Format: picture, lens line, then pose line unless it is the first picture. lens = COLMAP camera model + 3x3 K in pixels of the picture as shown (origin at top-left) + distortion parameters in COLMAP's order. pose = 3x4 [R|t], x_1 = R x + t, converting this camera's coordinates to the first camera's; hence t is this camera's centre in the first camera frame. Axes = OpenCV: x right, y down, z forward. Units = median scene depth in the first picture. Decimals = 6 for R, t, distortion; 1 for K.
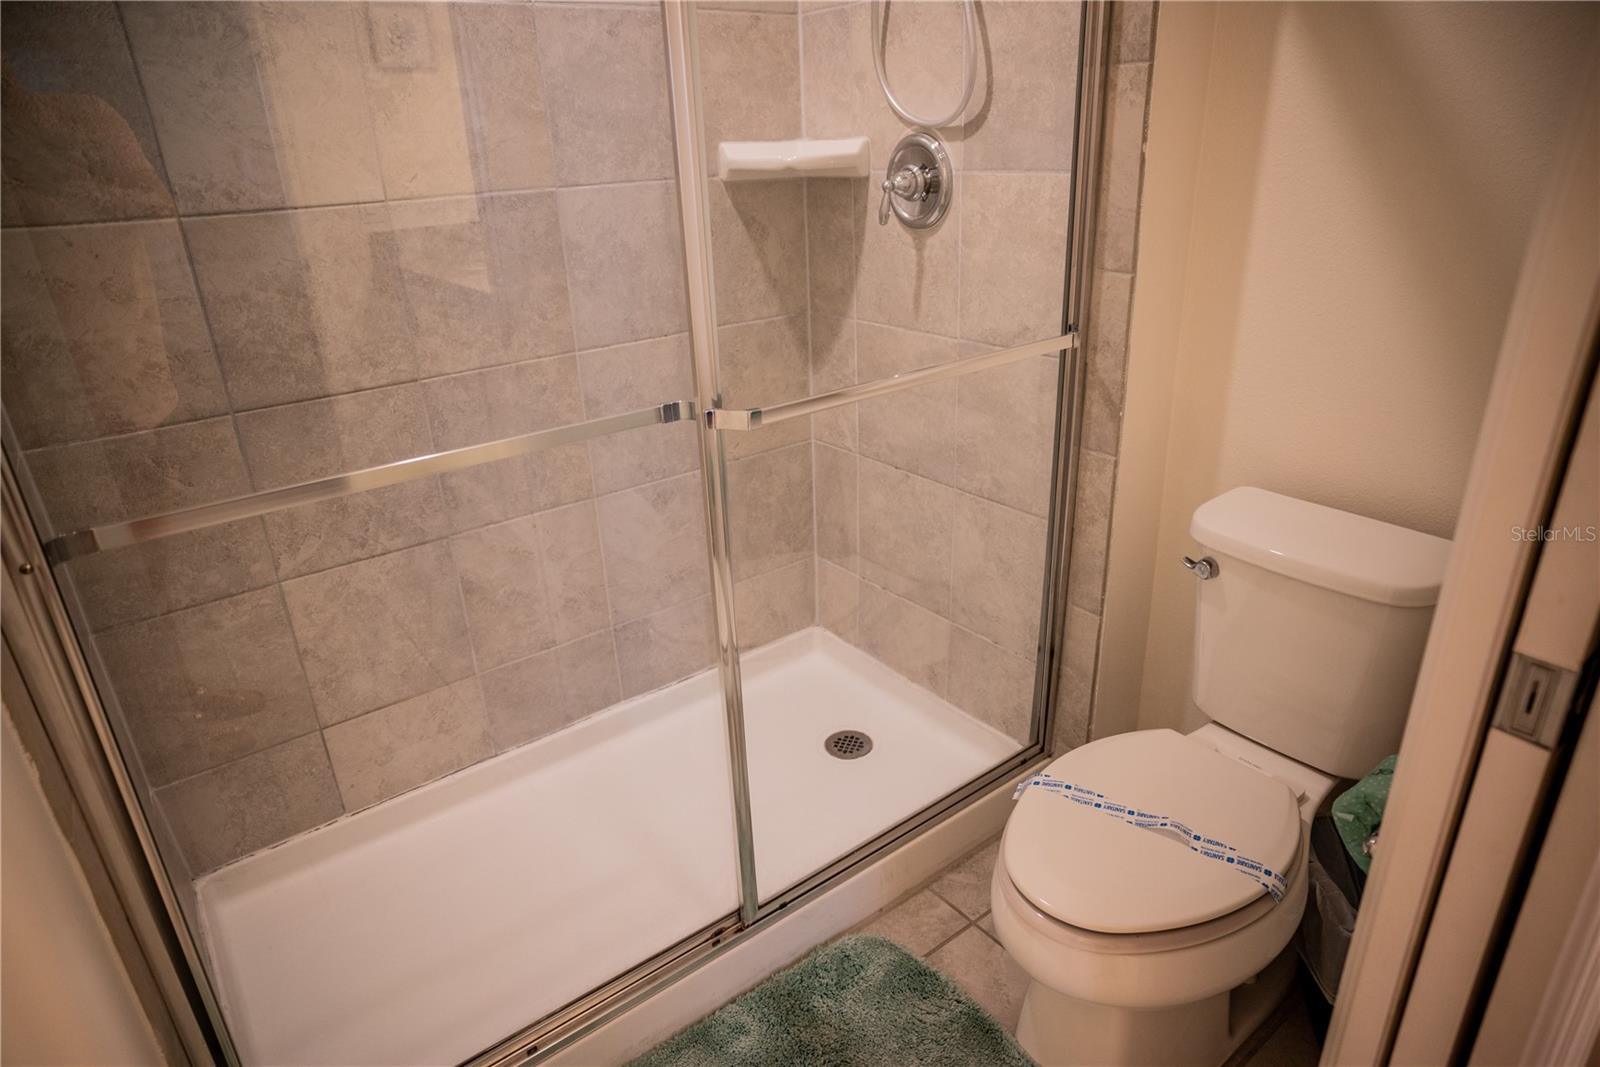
lens RADIAL K [[948.5, 0, 800.0], [0, 948.5, 533.5], [0, 0, 1]] dist [-0.039992, 0.001294]
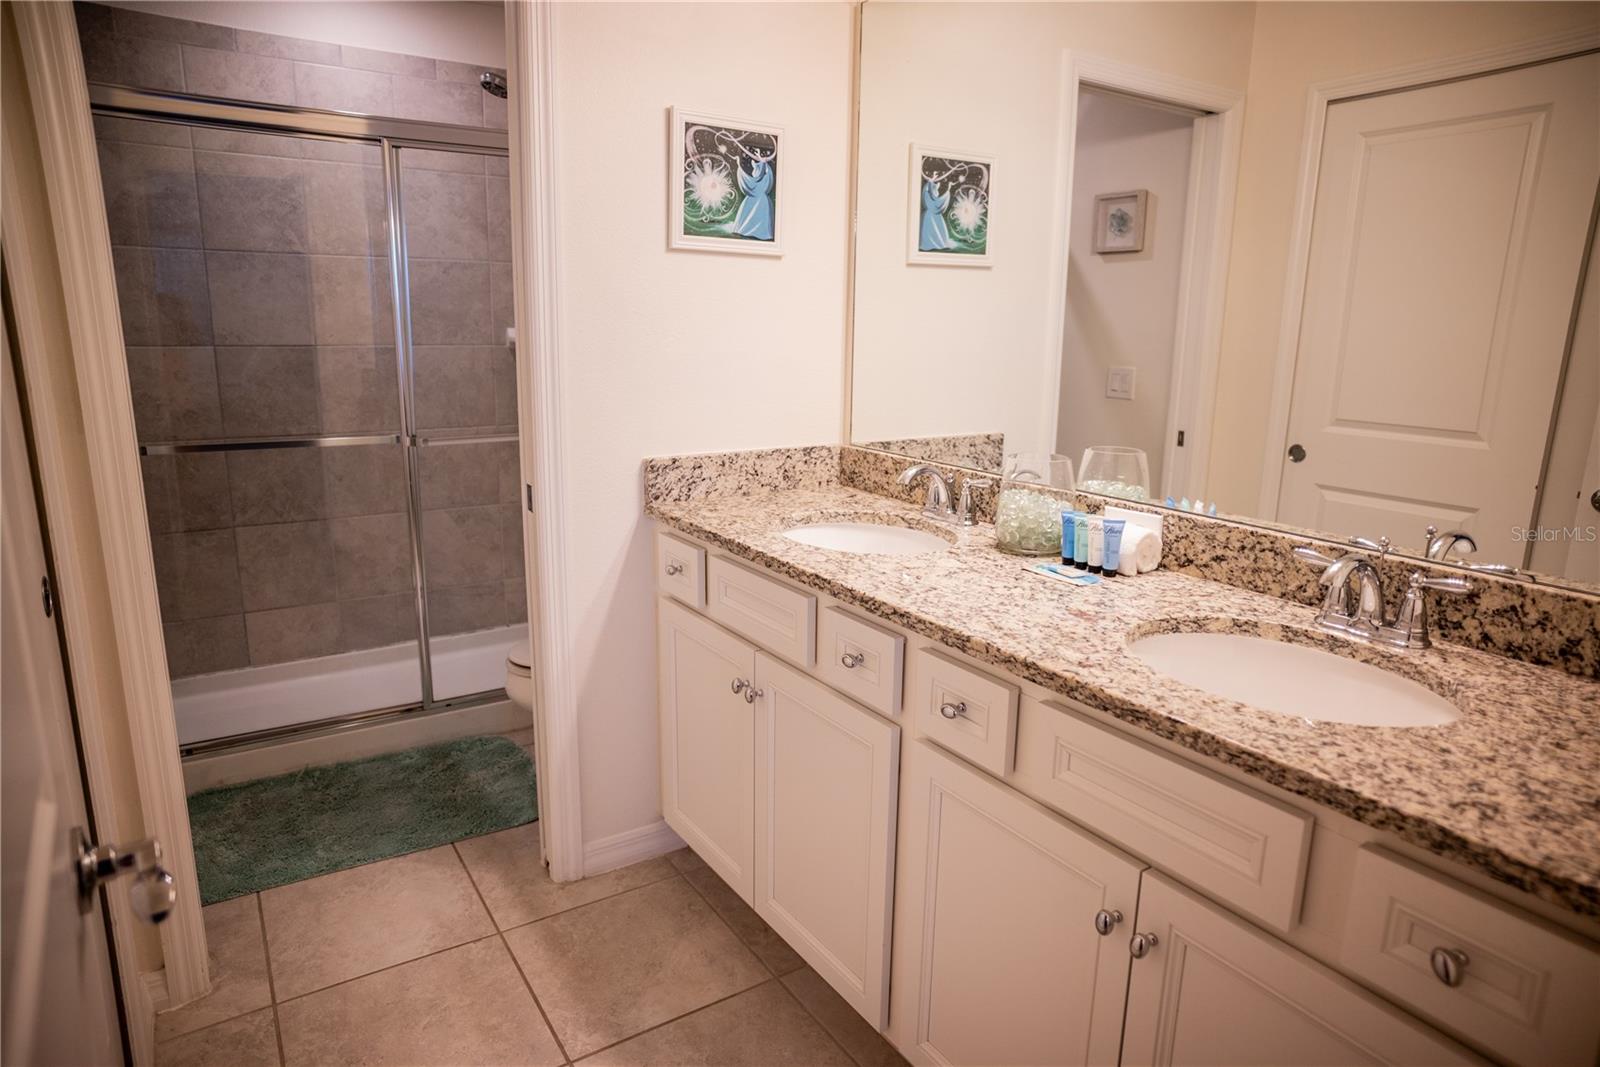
lens RADIAL K [[948.5, 0, 800.0], [0, 948.5, 533.5], [0, 0, 1]] dist [-0.039992, 0.001294]
pose [[0.995483, 0.073599, -0.059974, 0.698020], [-0.083066, 0.981096, -0.174785, 0.290659], [0.045976, 0.178978, 0.982778, -0.814872]]
